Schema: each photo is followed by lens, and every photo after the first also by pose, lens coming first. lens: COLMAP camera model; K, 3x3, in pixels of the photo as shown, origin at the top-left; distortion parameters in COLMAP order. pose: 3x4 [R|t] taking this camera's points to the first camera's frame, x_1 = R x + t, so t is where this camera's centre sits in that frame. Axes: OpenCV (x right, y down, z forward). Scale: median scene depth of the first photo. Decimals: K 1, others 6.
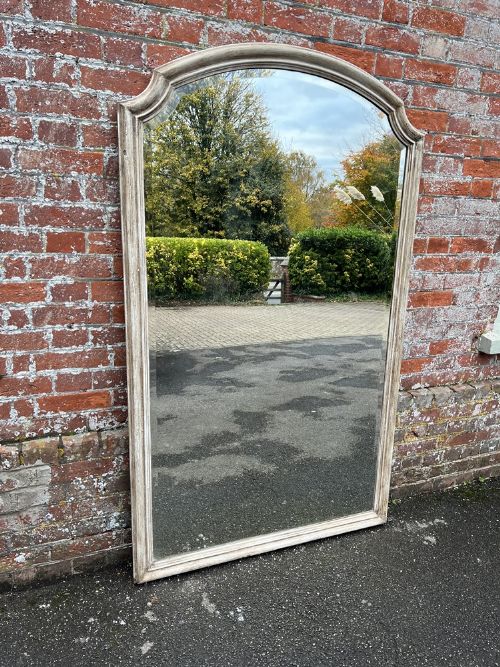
lens RADIAL K [[518.3, 0, 255.9], [0, 518.3, 332.1], [0, 0, 1]] dist [0.041241, -0.053226]
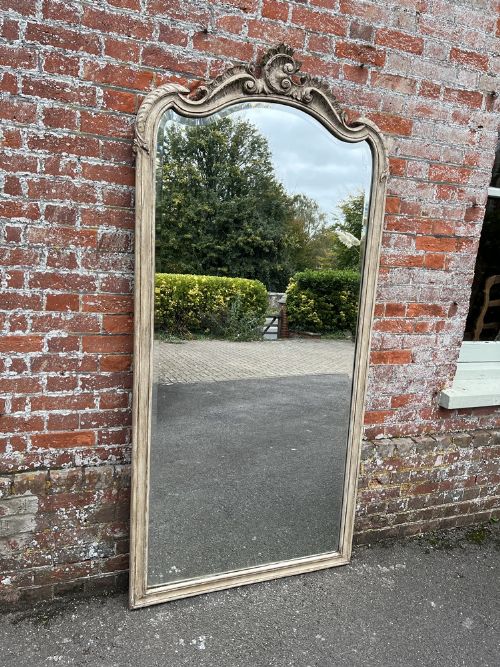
lens RADIAL K [[518.3, 0, 255.9], [0, 518.3, 332.1], [0, 0, 1]] dist [0.041241, -0.053226]
pose [[0.999360, 0.025406, -0.025176, 0.093604], [-0.027678, 0.995147, -0.094423, -0.004519], [0.022655, 0.095060, 0.995214, -0.144209]]
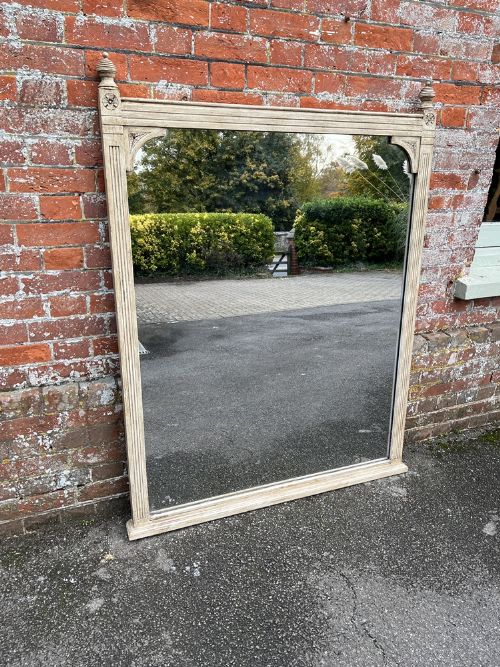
lens RADIAL K [[523.1, 0, 255.2], [0, 523.1, 337.4], [0, 0, 1]] dist [0.041050, -0.050487]
pose [[0.999636, -0.026252, -0.006141, 0.096145], [0.026630, 0.996999, 0.072694, 0.041833], [0.004214, -0.072831, 0.997335, 0.055026]]
